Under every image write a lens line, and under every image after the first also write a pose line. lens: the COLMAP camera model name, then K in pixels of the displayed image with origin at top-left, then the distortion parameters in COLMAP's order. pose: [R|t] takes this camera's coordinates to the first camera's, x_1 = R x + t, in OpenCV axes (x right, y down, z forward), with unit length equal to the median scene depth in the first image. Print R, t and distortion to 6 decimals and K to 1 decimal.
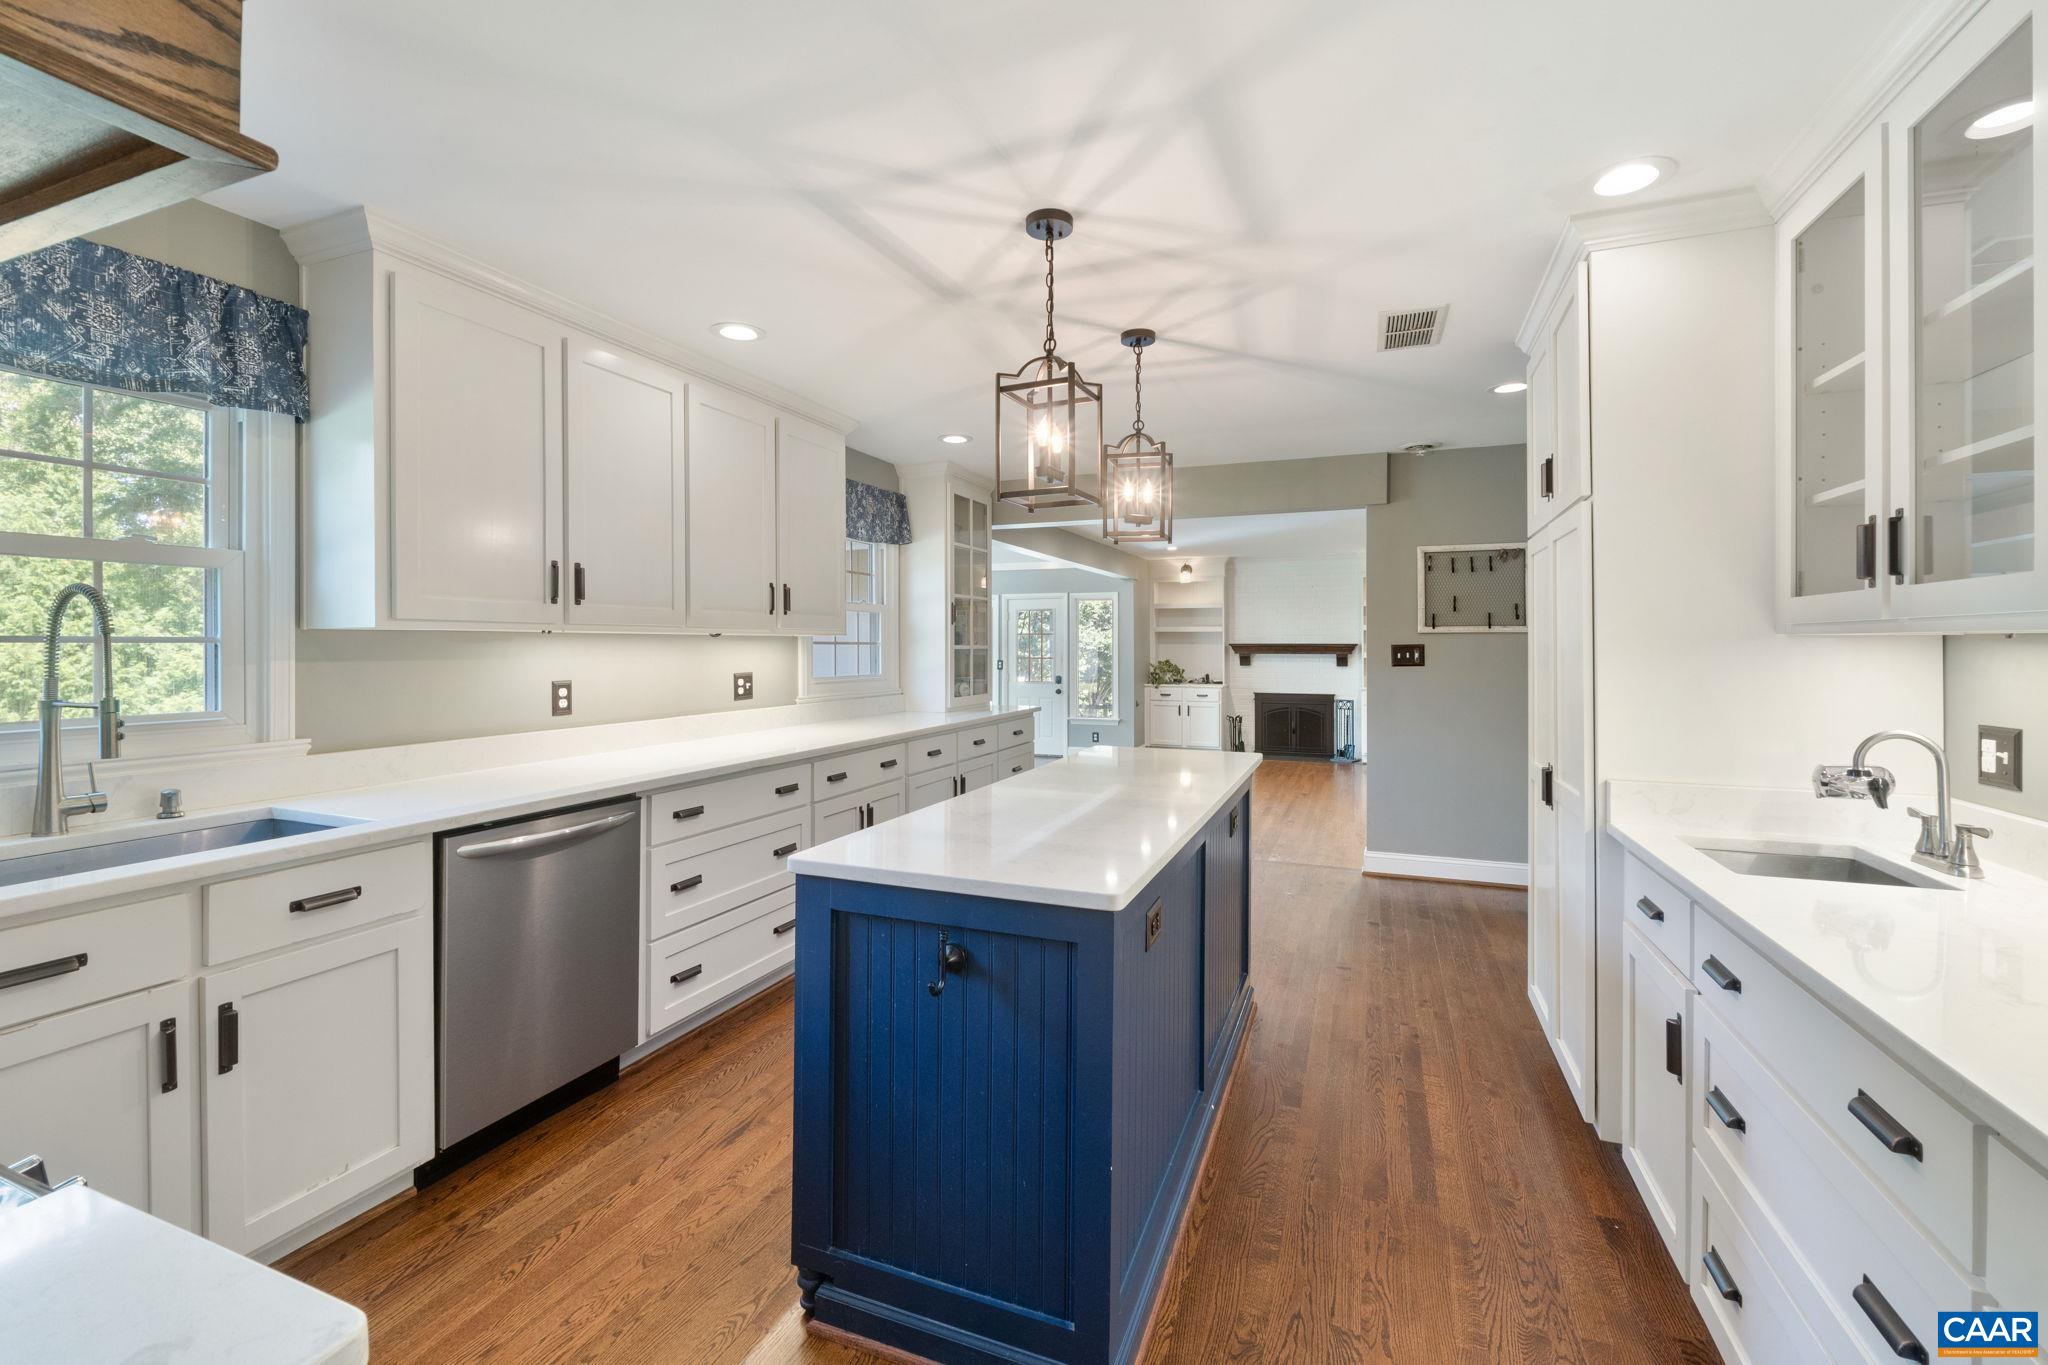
lens RADIAL K [[862.9, 0, 1026.2], [0, 862.9, 638.4], [0, 0, 1]] dist [-0.004353, -0.000888]
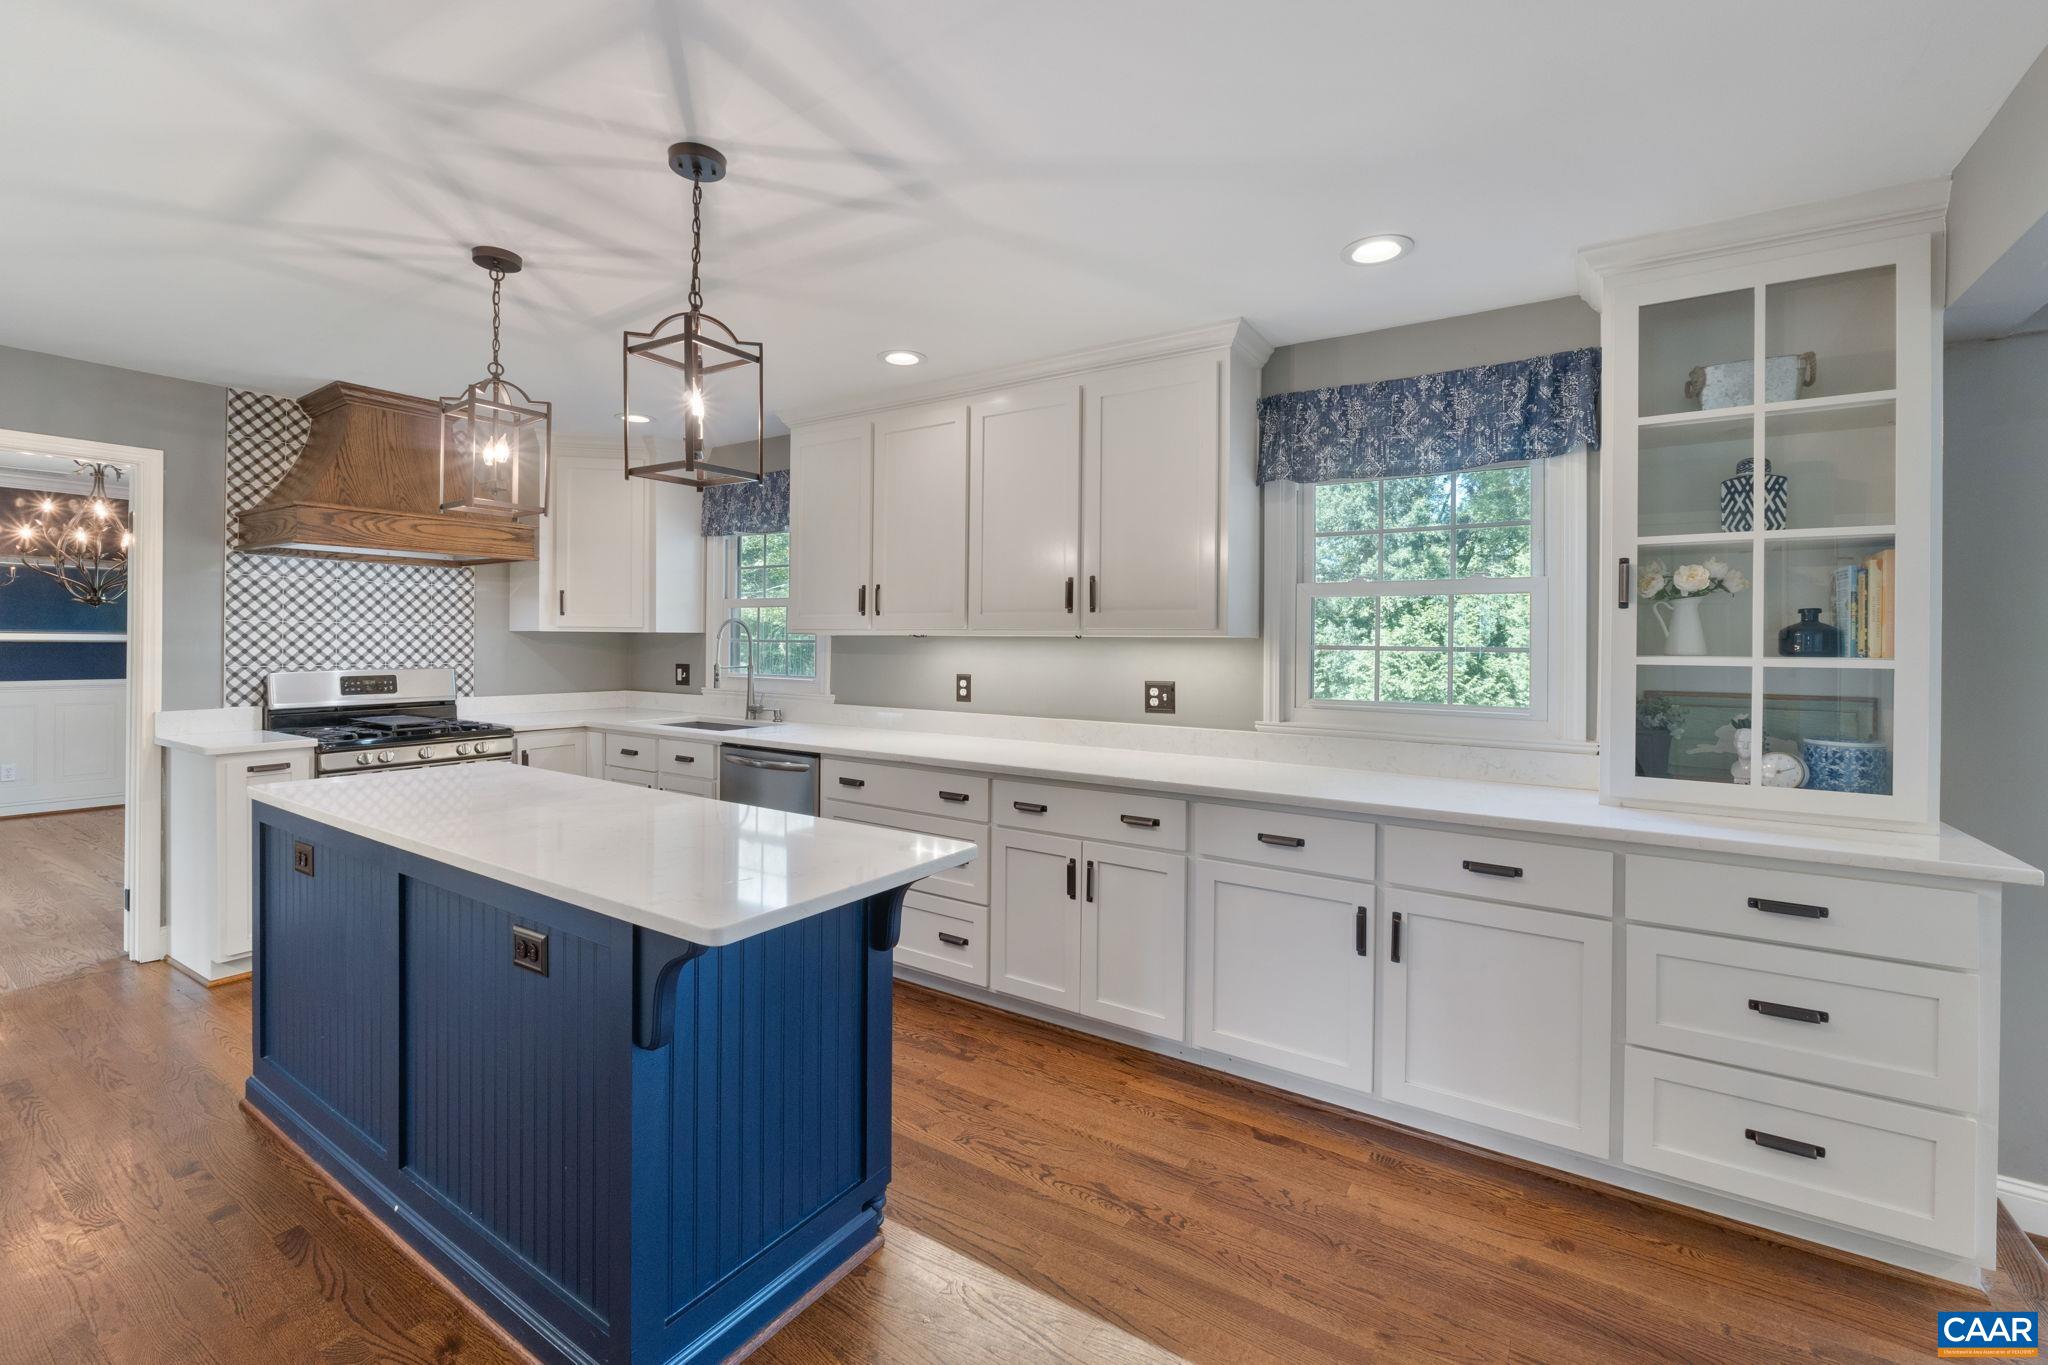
lens RADIAL K [[862.9, 0, 1011.8], [0, 862.9, 642.7], [0, 0, 1]] dist [-0.004353, -0.000888]
pose [[-0.207497, -0.004217, -0.978227, 0.458792], [-0.005031, 0.999982, -0.003244, 0.004441], [0.978223, 0.004248, -0.207514, 0.890919]]
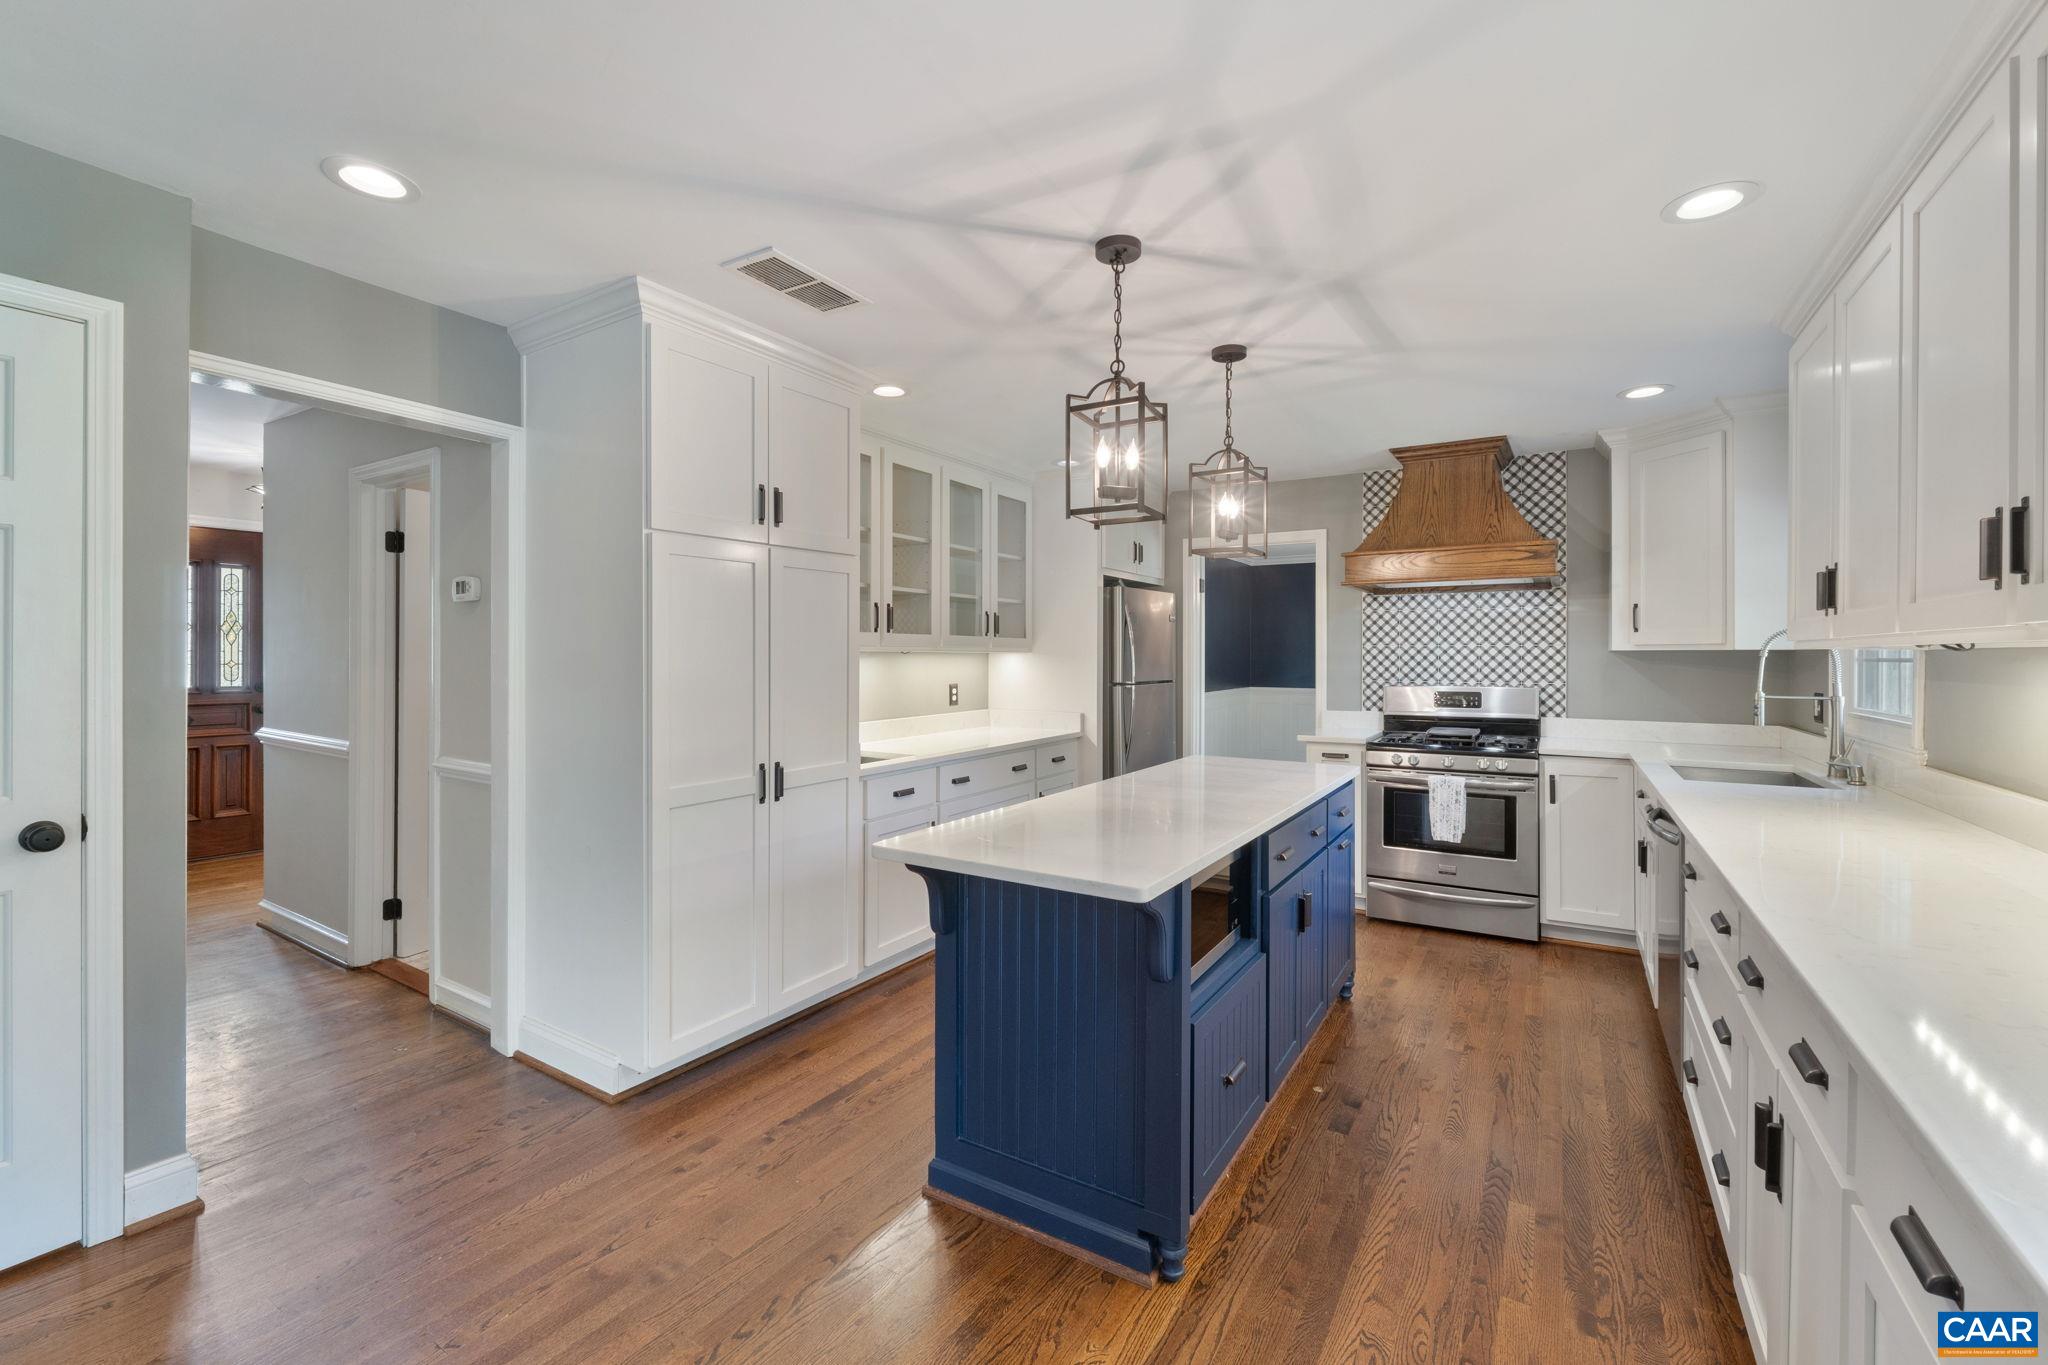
lens RADIAL K [[862.9, 0, 1031.9], [0, 862.9, 659.4], [0, 0, 1]] dist [-0.004353, -0.000888]
pose [[-0.986003, -0.007587, 0.166553, 0.049969], [-0.007828, 0.999969, -0.000790, 0.005666], [-0.166542, -0.002083, -0.986032, 1.146298]]
